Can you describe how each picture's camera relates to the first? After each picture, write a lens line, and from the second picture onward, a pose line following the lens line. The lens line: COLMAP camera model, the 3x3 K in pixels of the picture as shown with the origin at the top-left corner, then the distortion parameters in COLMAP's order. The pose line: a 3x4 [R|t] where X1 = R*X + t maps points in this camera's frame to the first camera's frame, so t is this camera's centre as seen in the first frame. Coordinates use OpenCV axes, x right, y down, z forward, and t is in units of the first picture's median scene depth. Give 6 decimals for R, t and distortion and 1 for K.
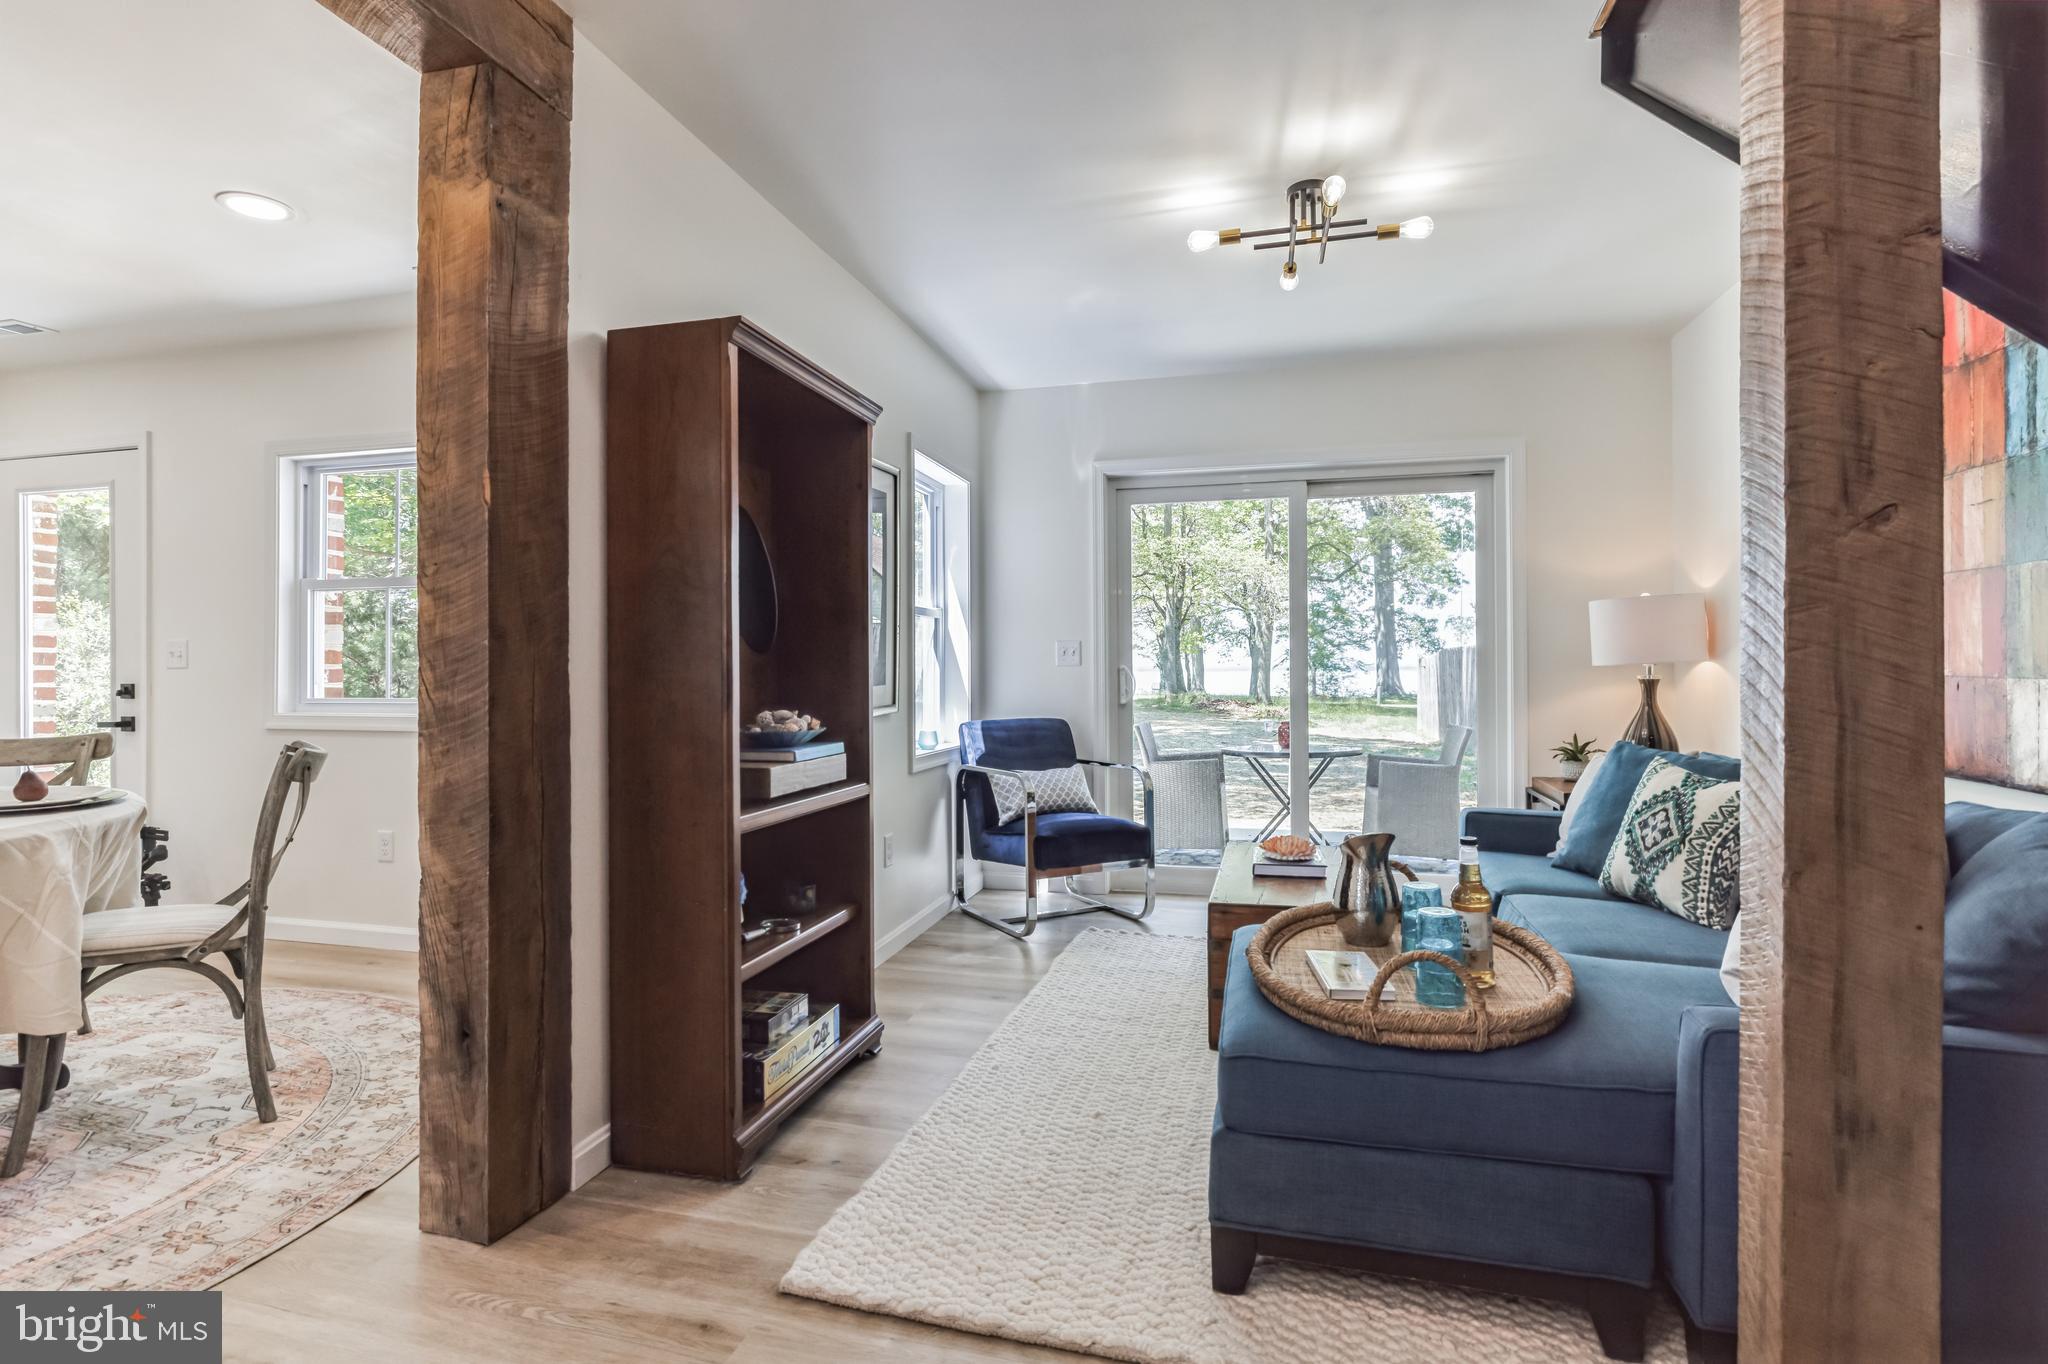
lens RADIAL K [[992.6, 0, 1026.5], [0, 992.6, 666.5], [0, 0, 1]] dist [-0.003695, -0.000098]
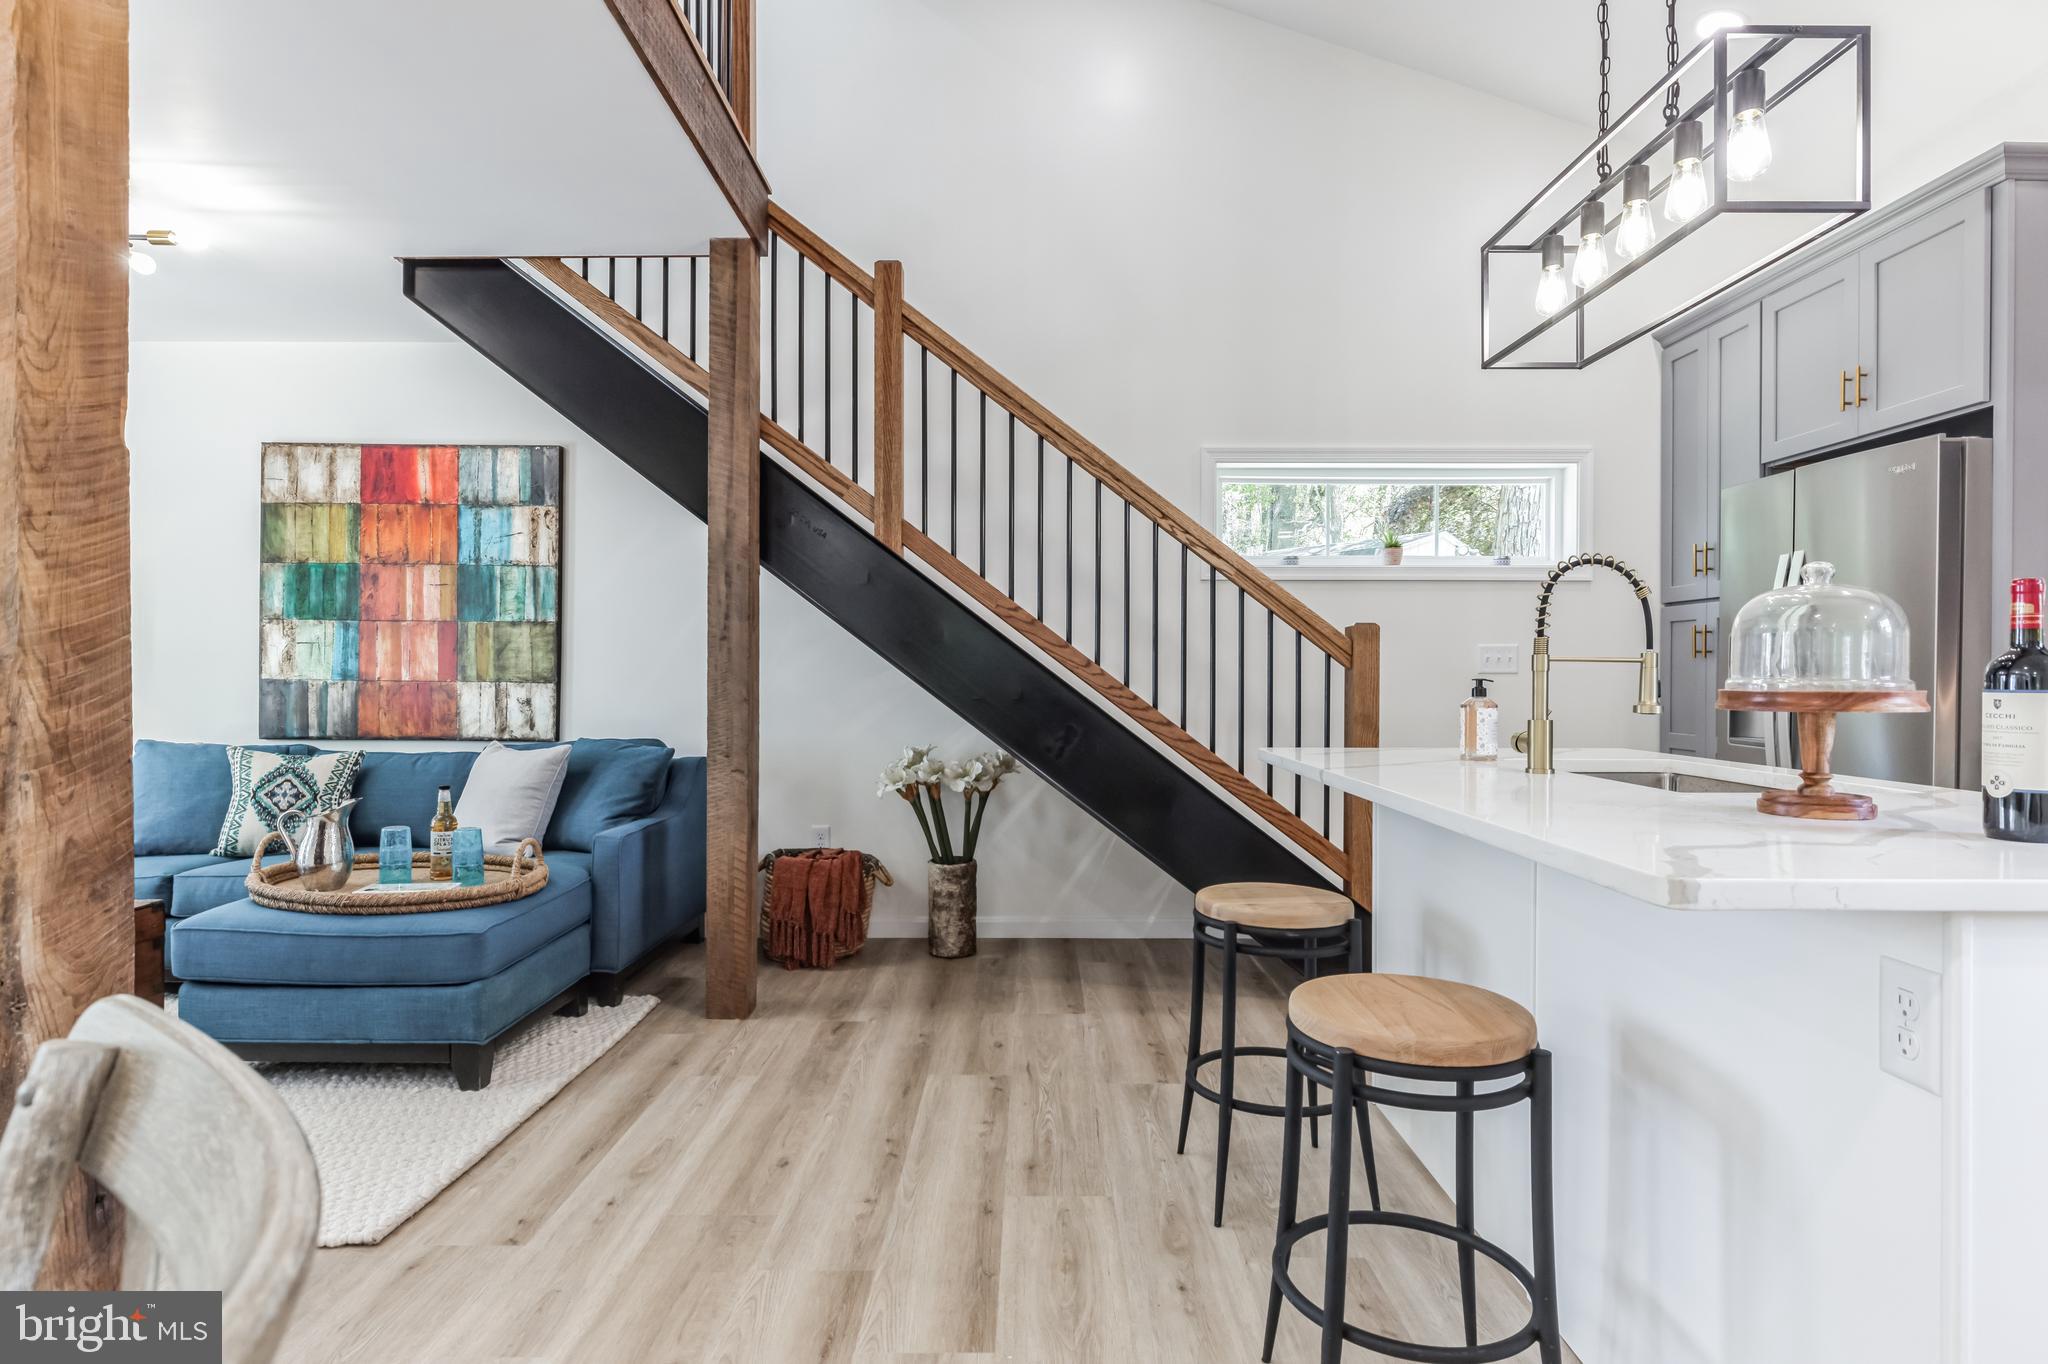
lens RADIAL K [[1087.4, 0, 1027.1], [0, 1087.4, 679.7], [0, 0, 1]] dist [0.001275, 0.000854]
pose [[-0.257186, -0.001325, 0.966361, -1.038556], [-0.003390, 0.999994, 0.000469, 0.002442], [-0.966356, -0.003155, -0.257189, 0.400205]]
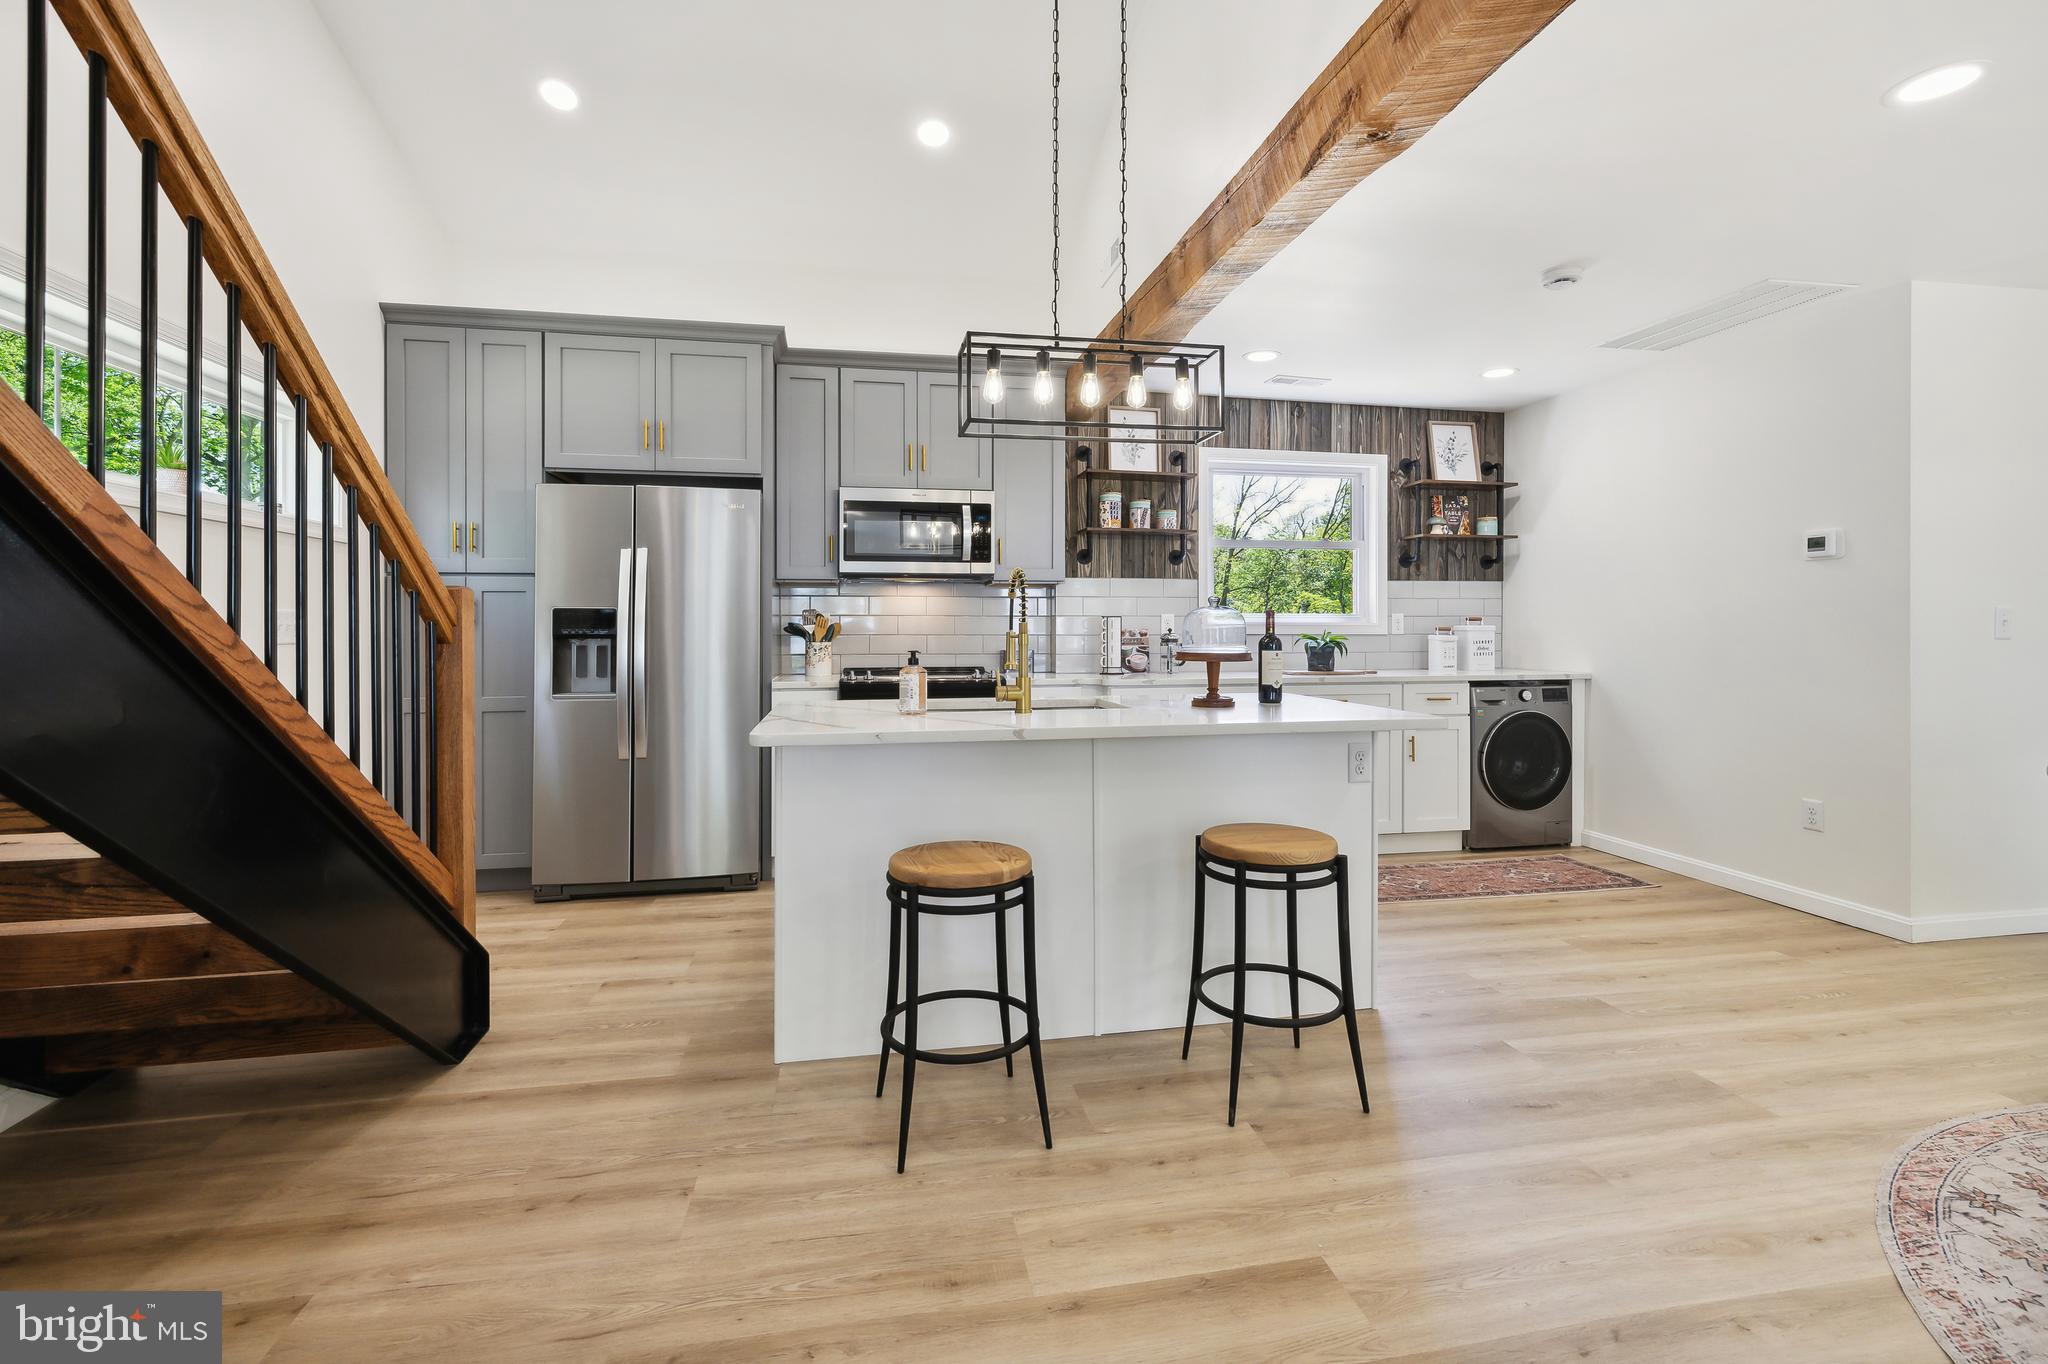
lens RADIAL K [[890.2, 0, 1013.5], [0, 890.2, 632.1], [0, 0, 1]] dist [-0.000472, -0.000037]
pose [[-0.904205, 0.008340, -0.427018, 0.048749], [0.006934, 0.999964, 0.004846, -0.022622], [0.427043, 0.001421, -0.904230, 0.708984]]
